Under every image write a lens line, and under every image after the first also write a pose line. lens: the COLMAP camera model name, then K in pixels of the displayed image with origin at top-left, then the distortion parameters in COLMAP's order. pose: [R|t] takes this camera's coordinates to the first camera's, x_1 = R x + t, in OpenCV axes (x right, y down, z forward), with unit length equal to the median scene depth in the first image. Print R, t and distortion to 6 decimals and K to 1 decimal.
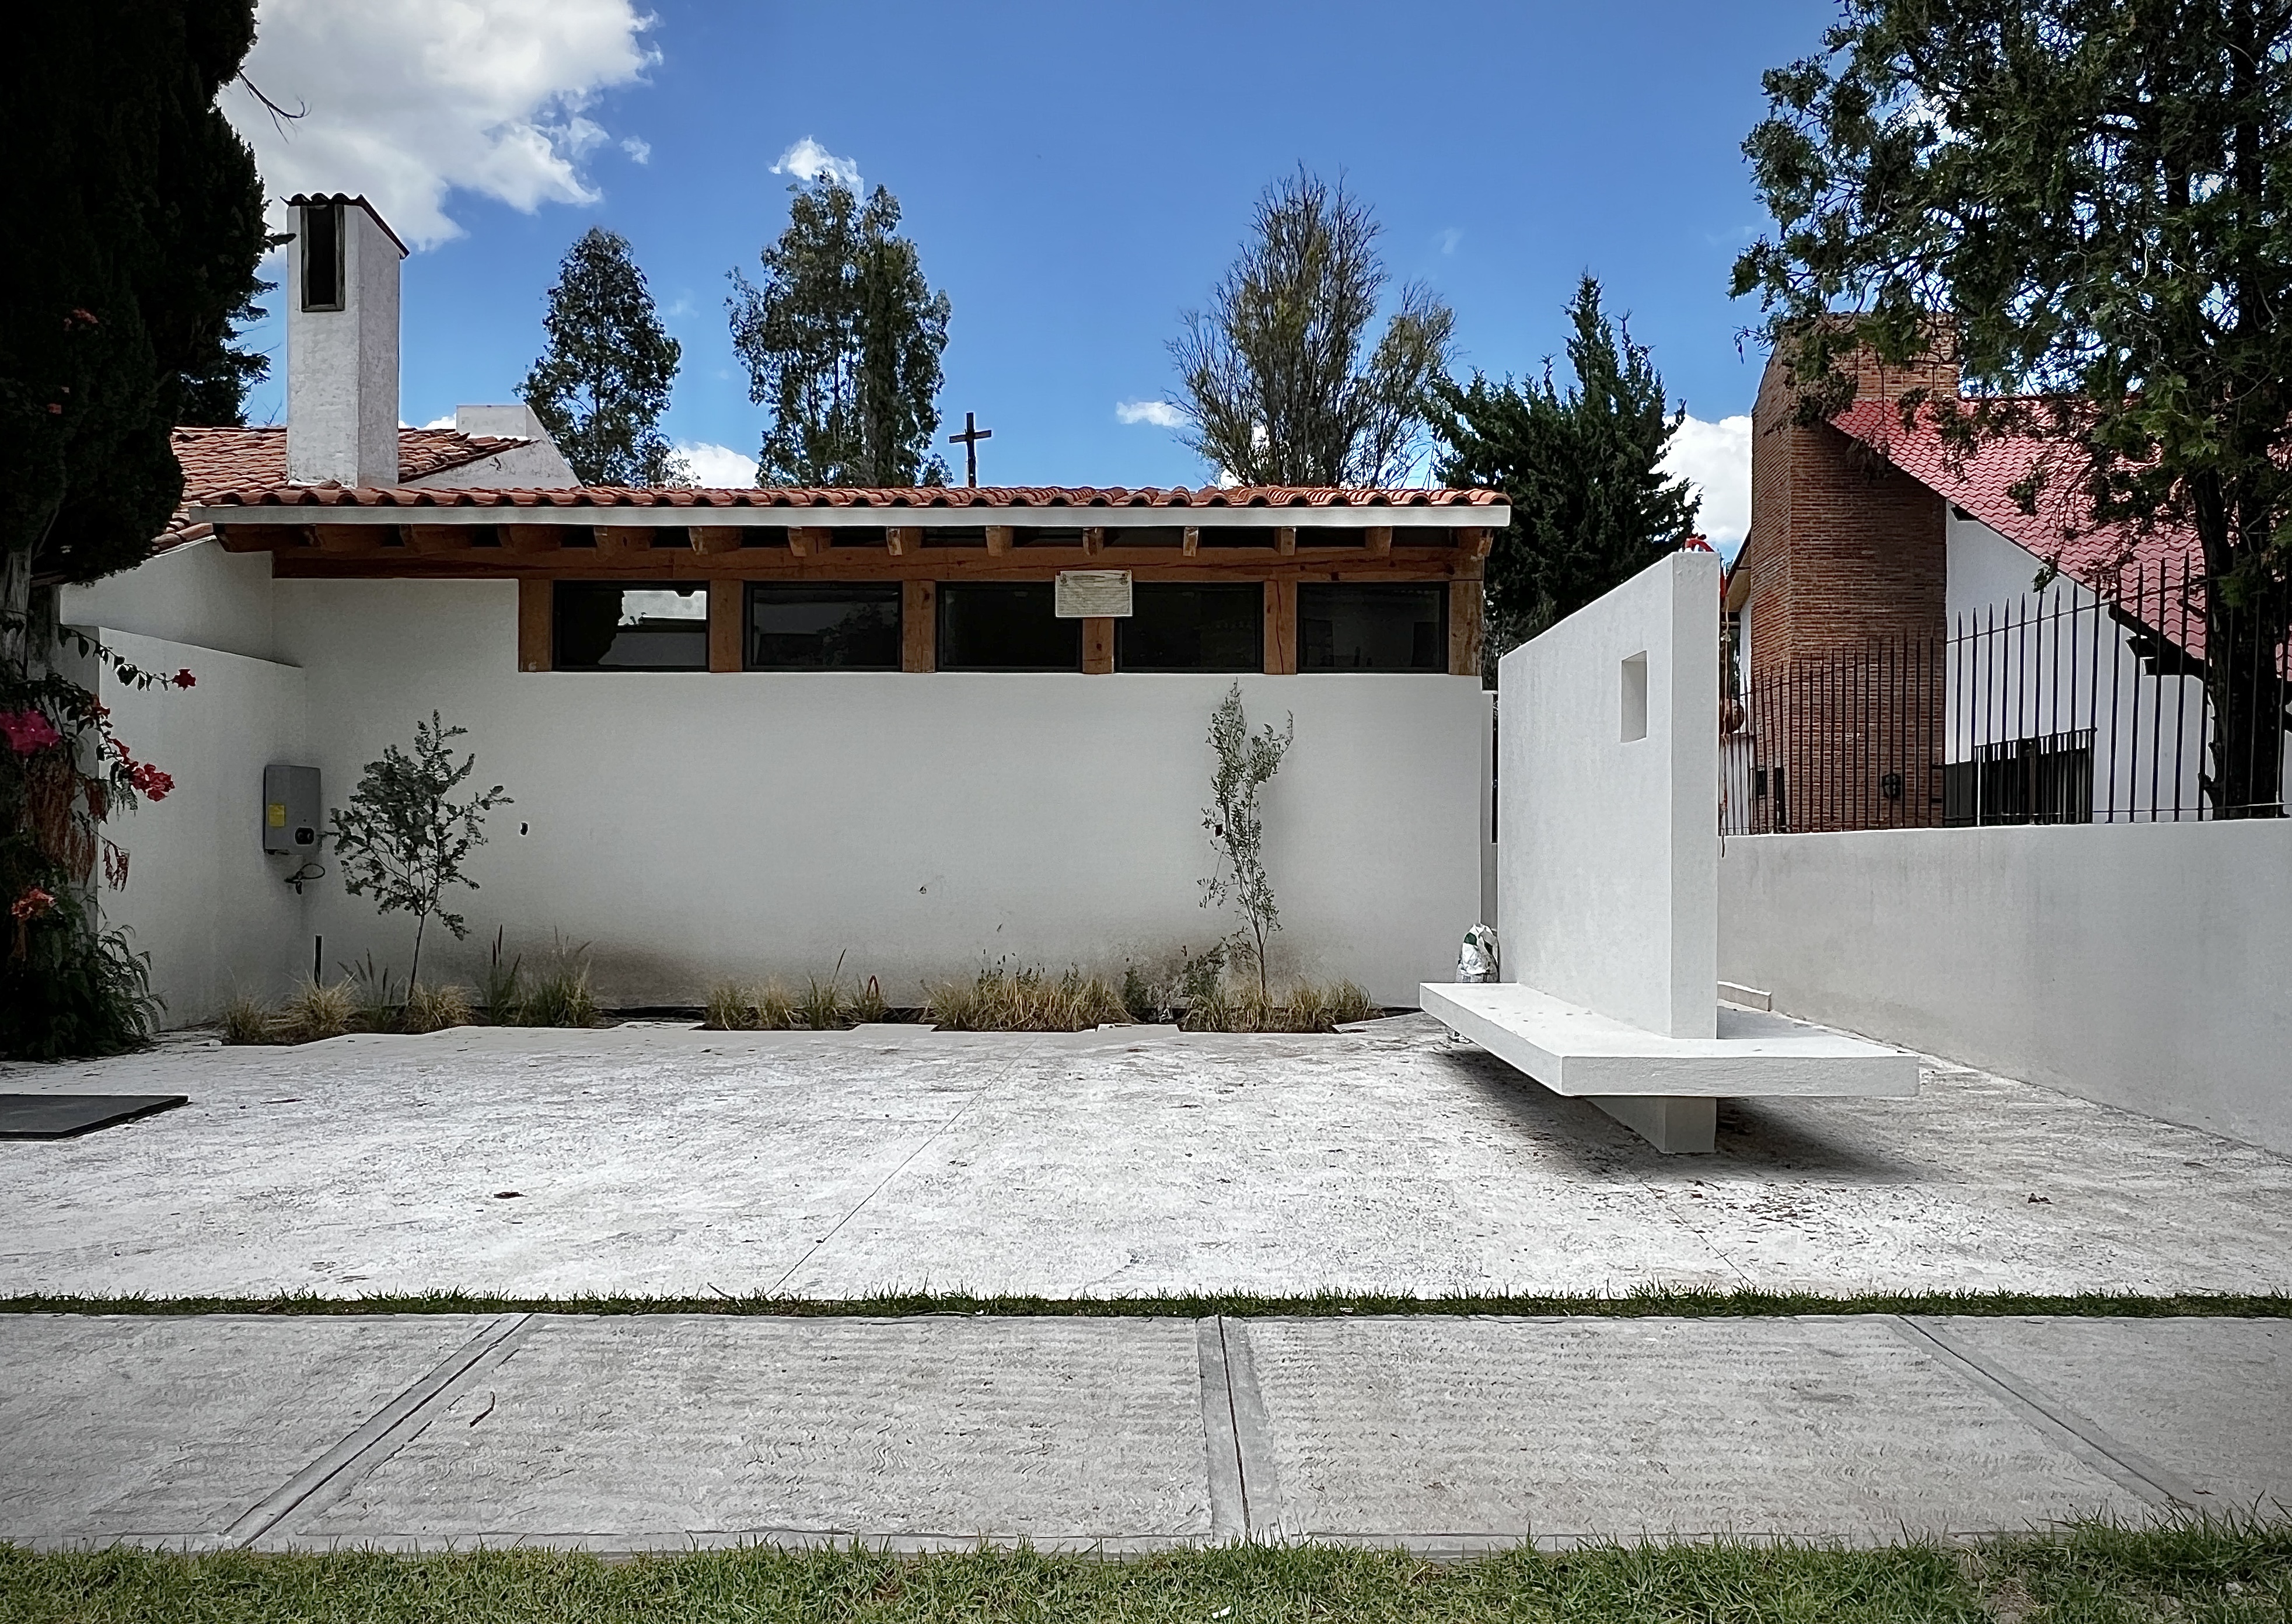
lens RADIAL K [[1562.5, 0, 1144.6], [0, 1562.5, 855.7], [0, 0, 1]] dist [0.001341, -0.001162]
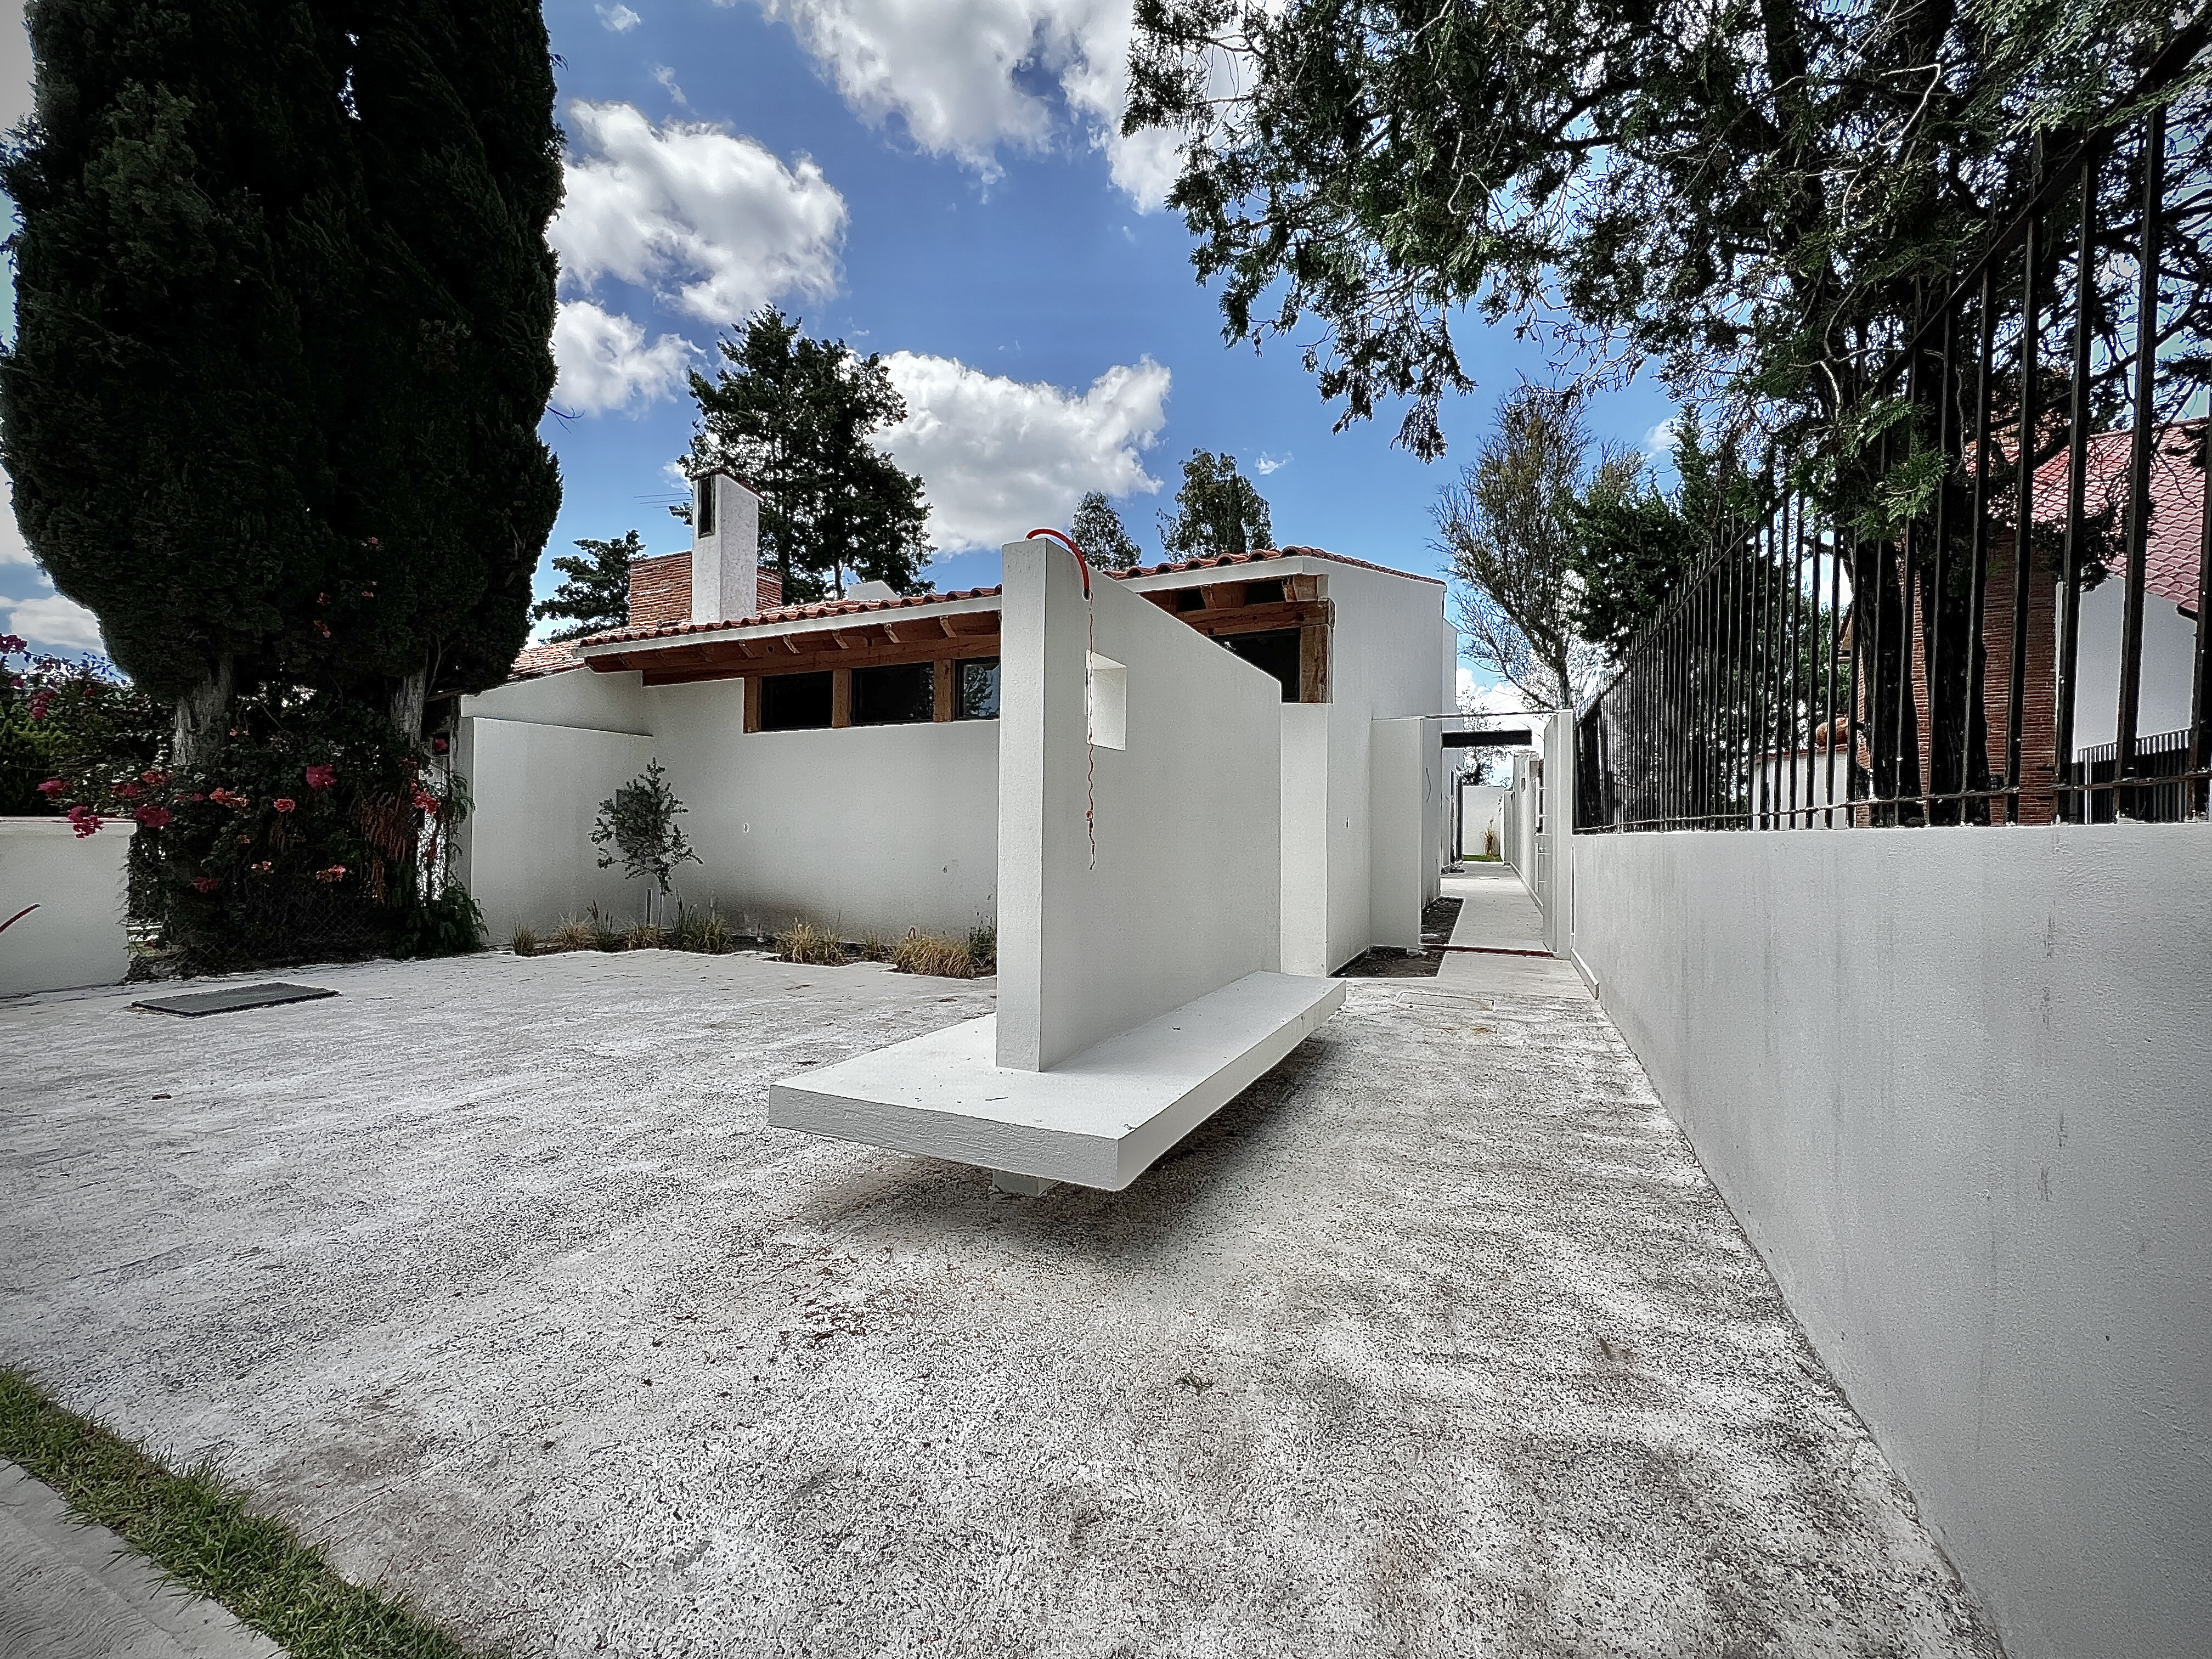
lens RADIAL K [[888.4, 0, 1109.1], [0, 888.4, 823.2], [0, 0, 1]] dist [-0.001443, 0.000420]
pose [[0.911923, -0.001766, -0.410357, 0.340252], [-0.004444, 0.999890, -0.014178, -0.010782], [0.410337, 0.014753, 0.911815, 0.300183]]
